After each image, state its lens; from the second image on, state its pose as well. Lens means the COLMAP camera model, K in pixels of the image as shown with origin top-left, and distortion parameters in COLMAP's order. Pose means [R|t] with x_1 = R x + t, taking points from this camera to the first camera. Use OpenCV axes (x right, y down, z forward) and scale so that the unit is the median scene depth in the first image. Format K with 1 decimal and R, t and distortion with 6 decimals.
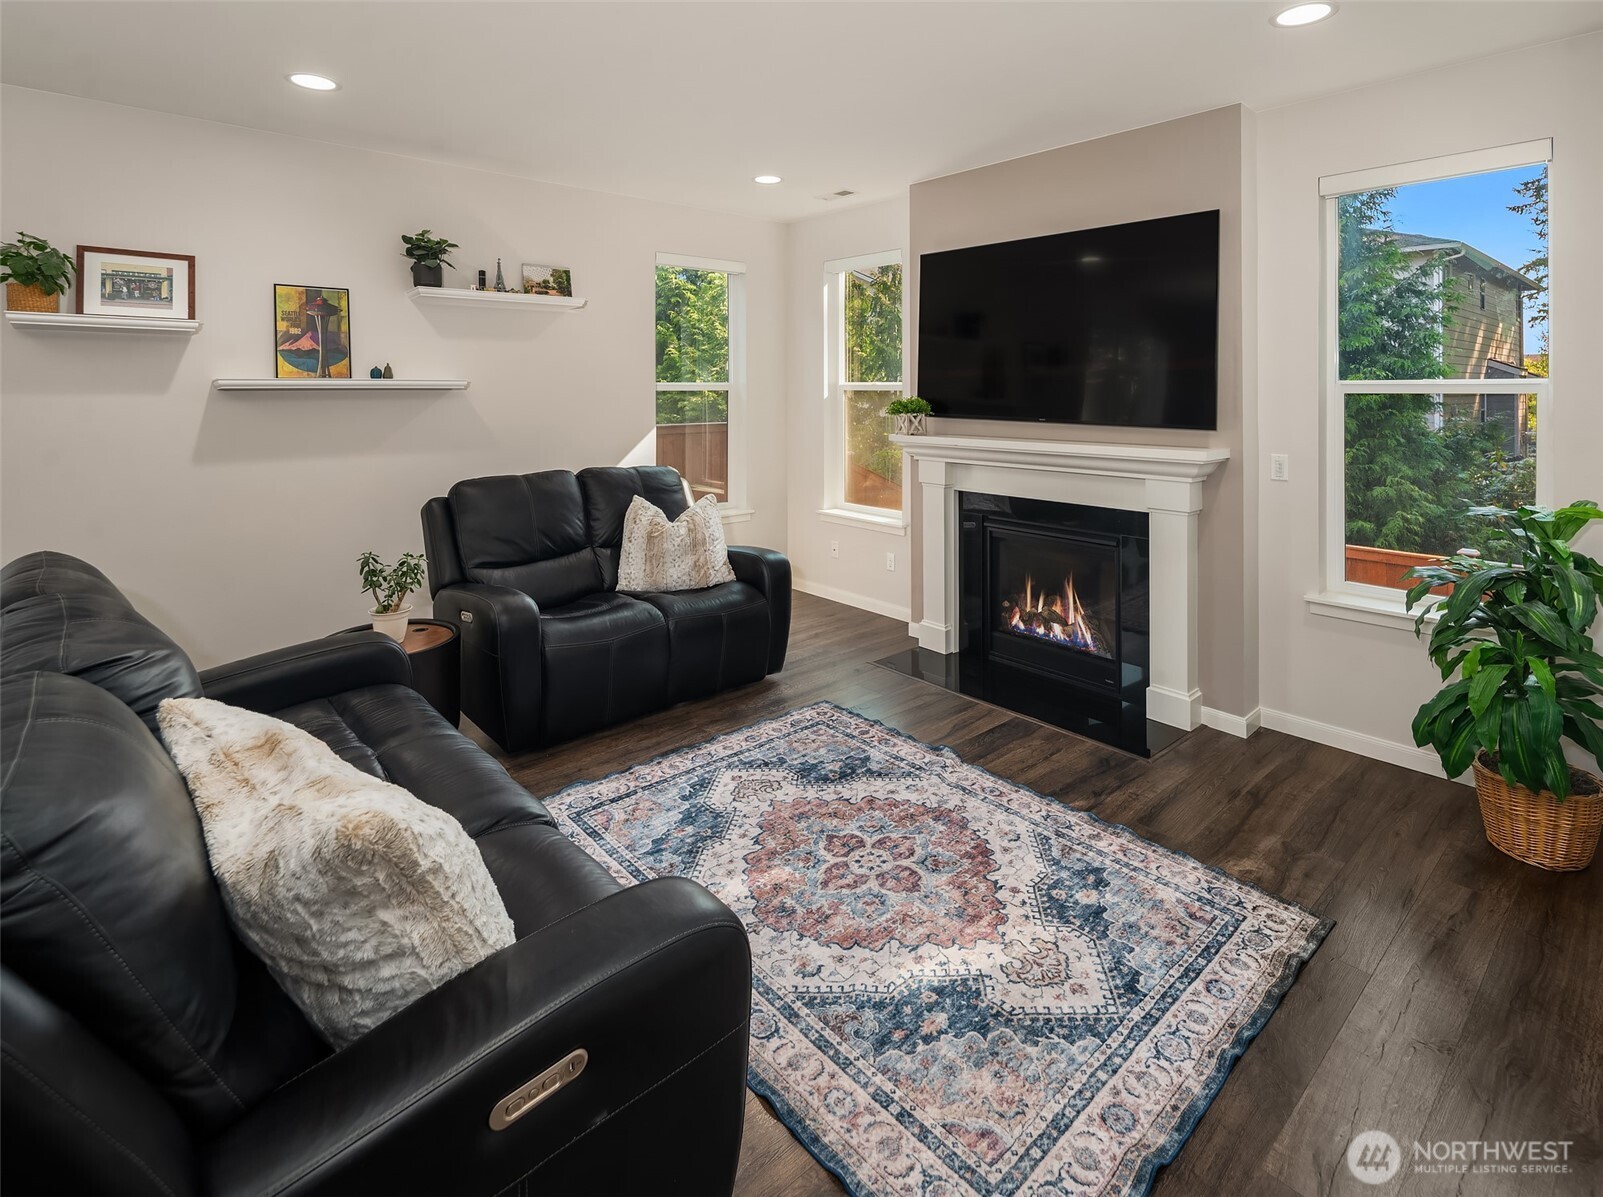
lens RADIAL K [[793.6, 0, 796.7], [0, 793.6, 384.8], [0, 0, 1]] dist [0.011176, -0.005903]
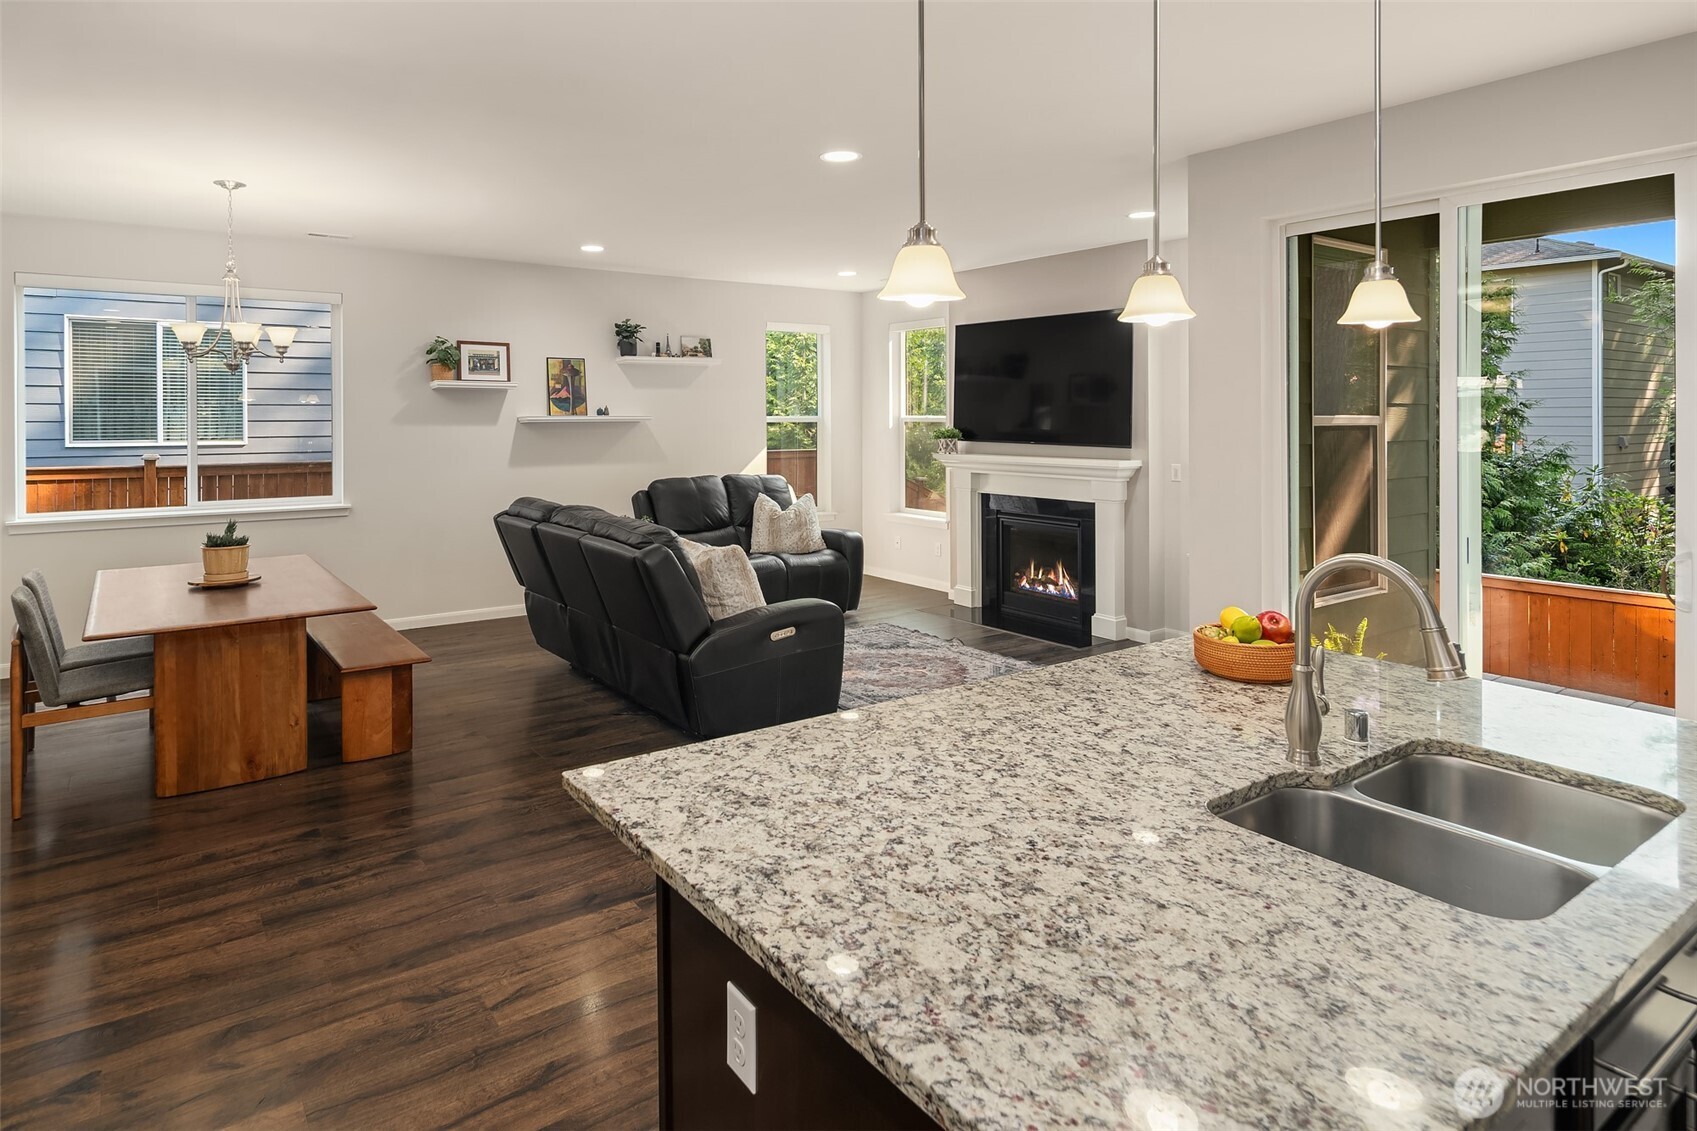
lens RADIAL K [[893.8, 0, 780.4], [0, 893.8, 418.8], [0, 0, 1]] dist [0.001867, -0.001780]
pose [[0.994148, 0.000415, -0.108023, 0.020789], [0.000552, 0.999960, 0.008922, -0.017112], [0.108022, -0.008929, 0.994108, -0.749835]]
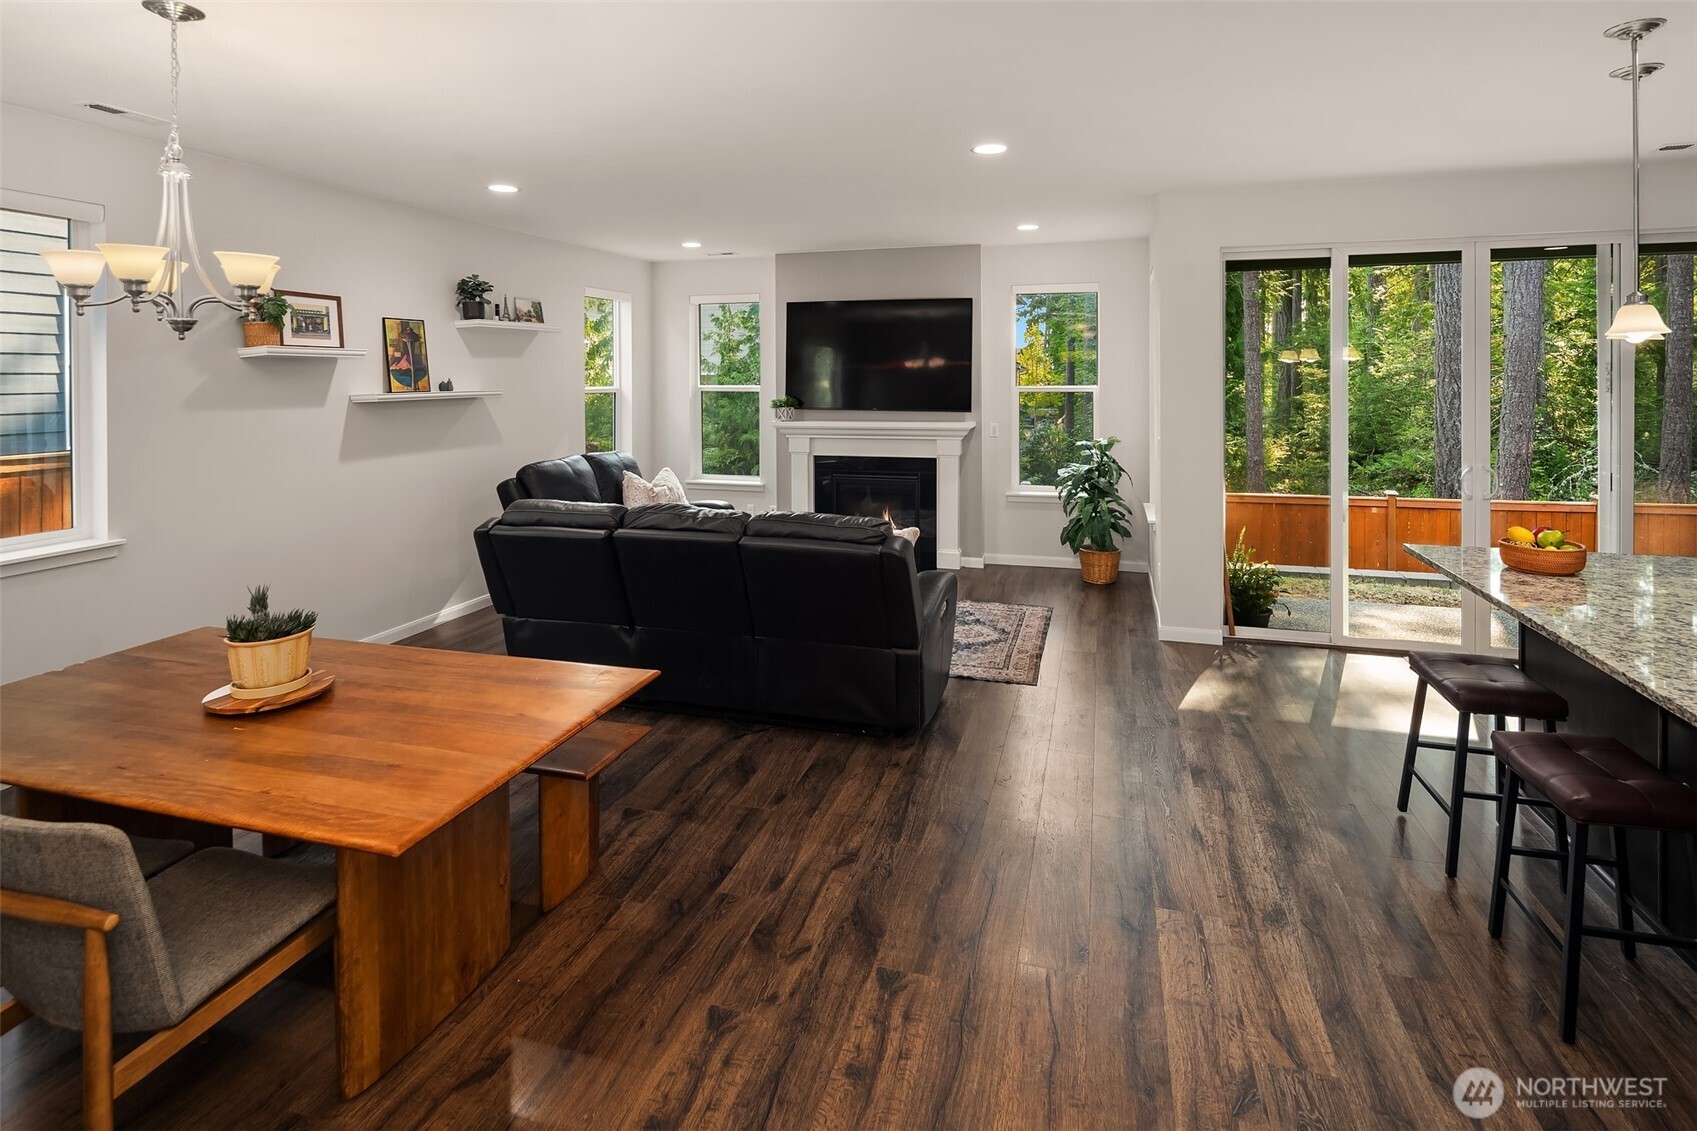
lens RADIAL K [[810.8, 0, 851.4], [0, 810.8, 380.8], [0, 0, 1]] dist [0.009602, -0.002781]
pose [[0.850397, -0.007594, 0.526087, -0.676993], [0.002450, 0.999942, 0.010473, -0.036791], [-0.526136, -0.007618, 0.850366, -0.471254]]
